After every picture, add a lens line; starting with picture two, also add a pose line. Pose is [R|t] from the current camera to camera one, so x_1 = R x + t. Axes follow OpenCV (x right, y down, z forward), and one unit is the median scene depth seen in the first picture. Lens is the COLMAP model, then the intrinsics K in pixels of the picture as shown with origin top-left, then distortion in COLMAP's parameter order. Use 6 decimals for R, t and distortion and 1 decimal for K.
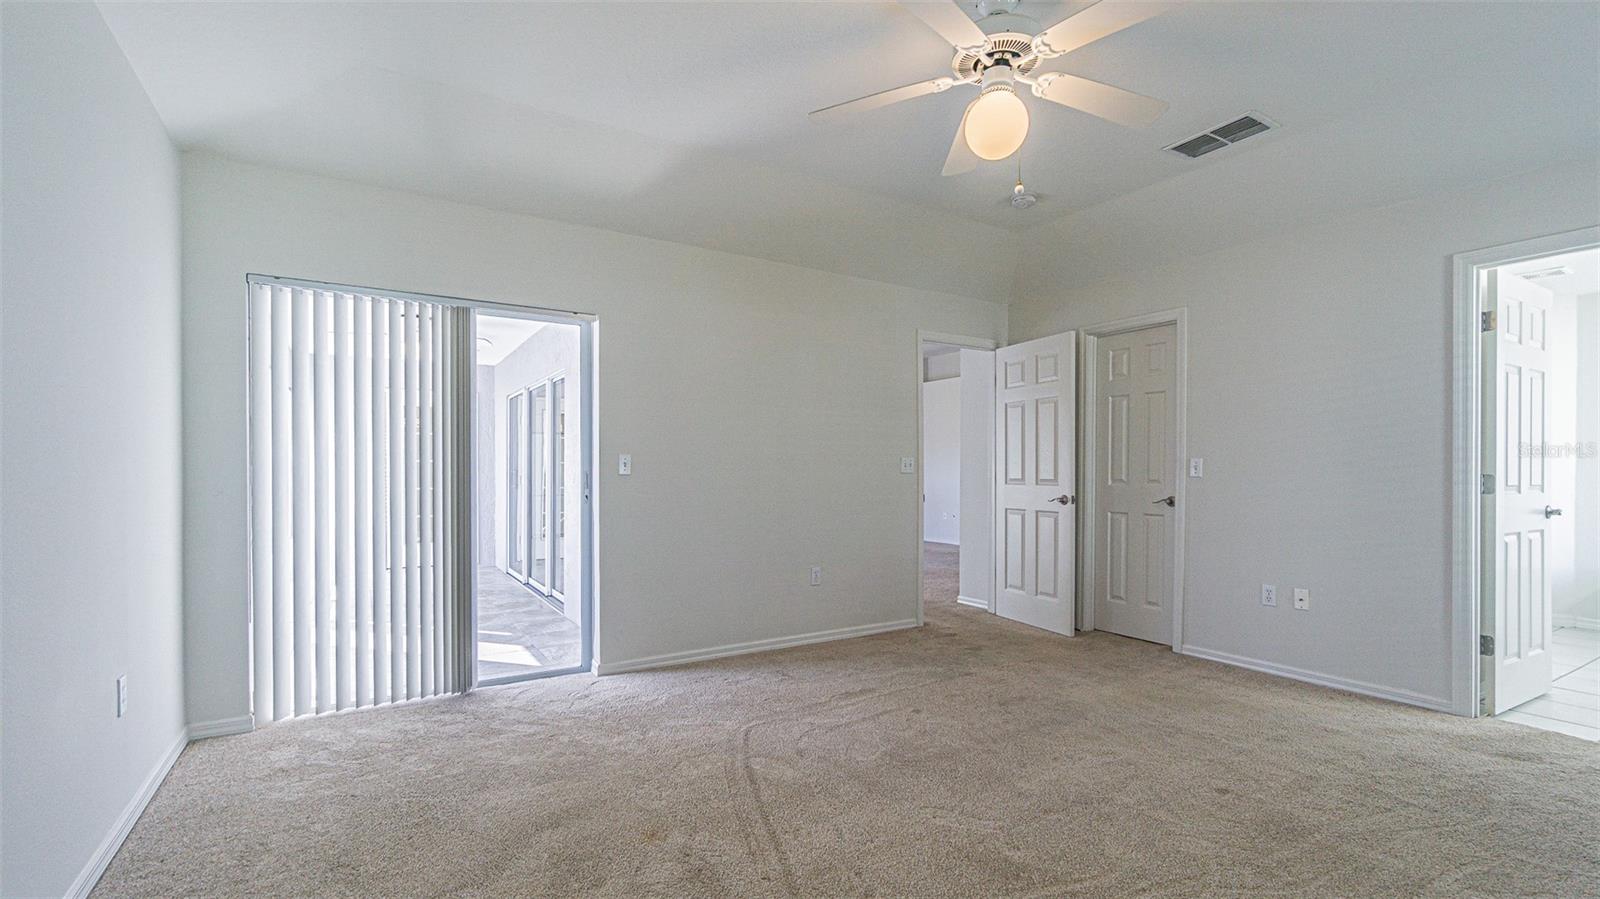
lens RADIAL K [[716.3, 0, 796.5], [0, 716.3, 473.1], [0, 0, 1]] dist [-0.001223, -0.000192]
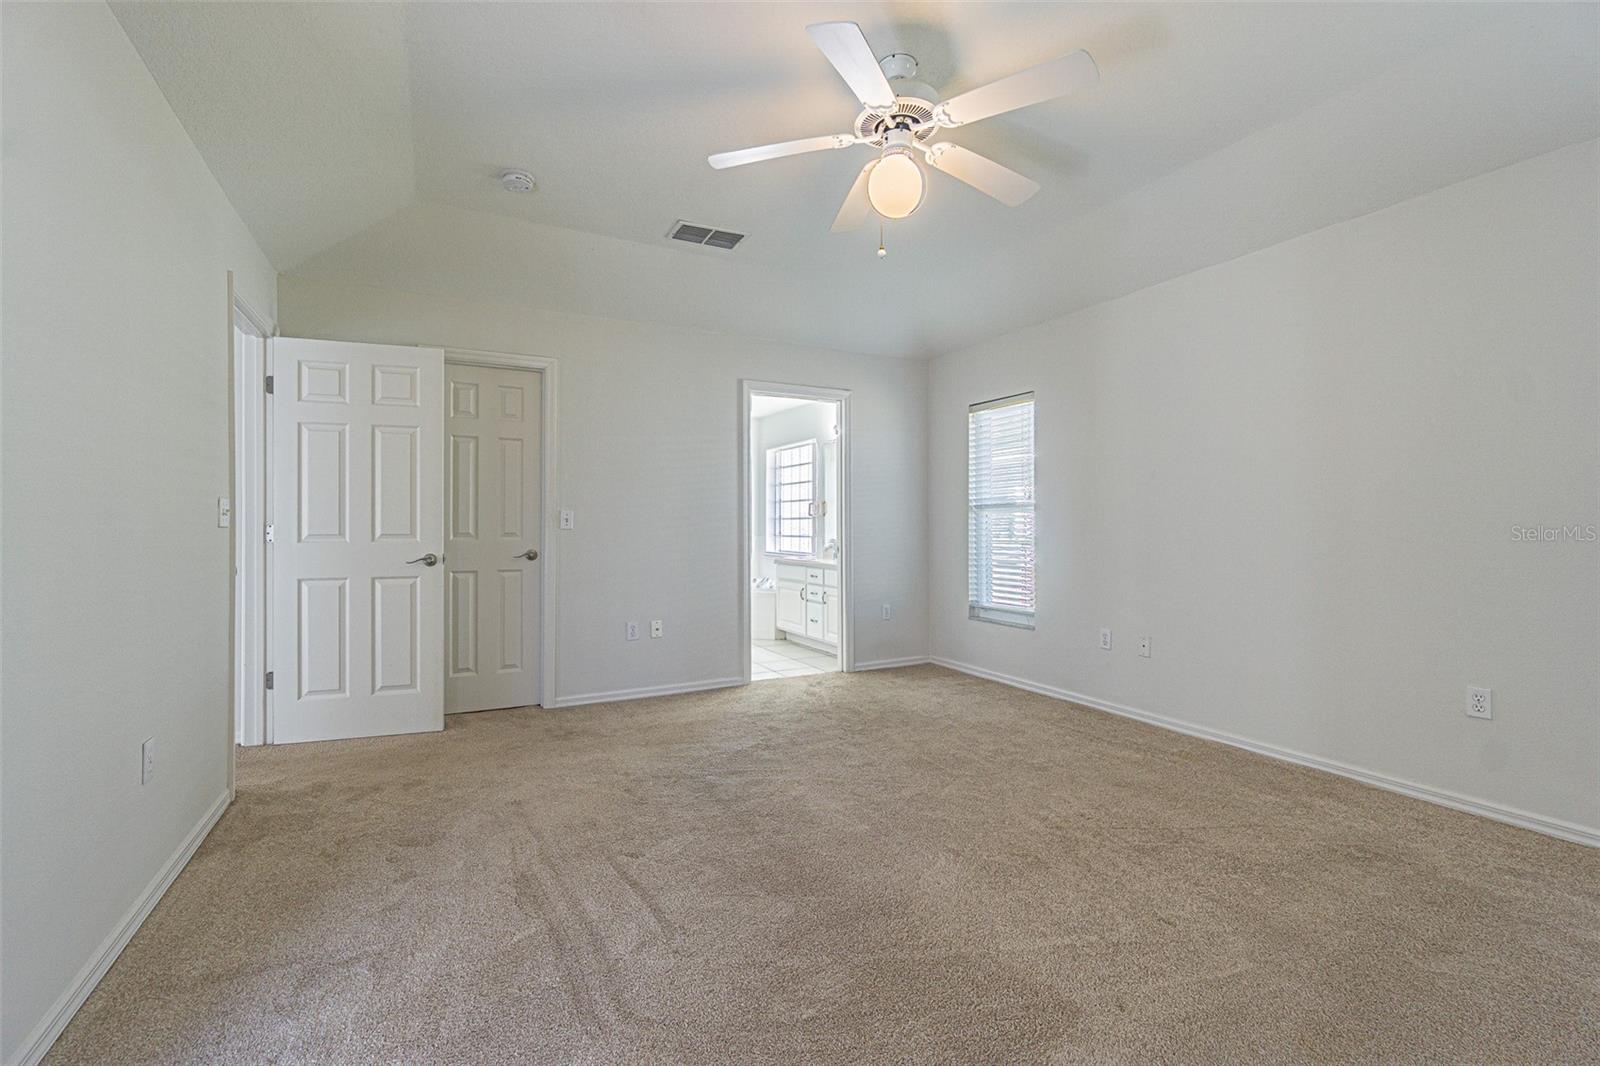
lens RADIAL K [[696.2, 0, 792.5], [0, 696.2, 521.0], [0, 0, 1]] dist [-0.001771, -0.000058]
pose [[0.056498, 0.001708, 0.998401, -0.408448], [0.002796, 0.999994, -0.001869, -0.003505], [-0.998399, 0.002897, 0.056493, 0.618158]]
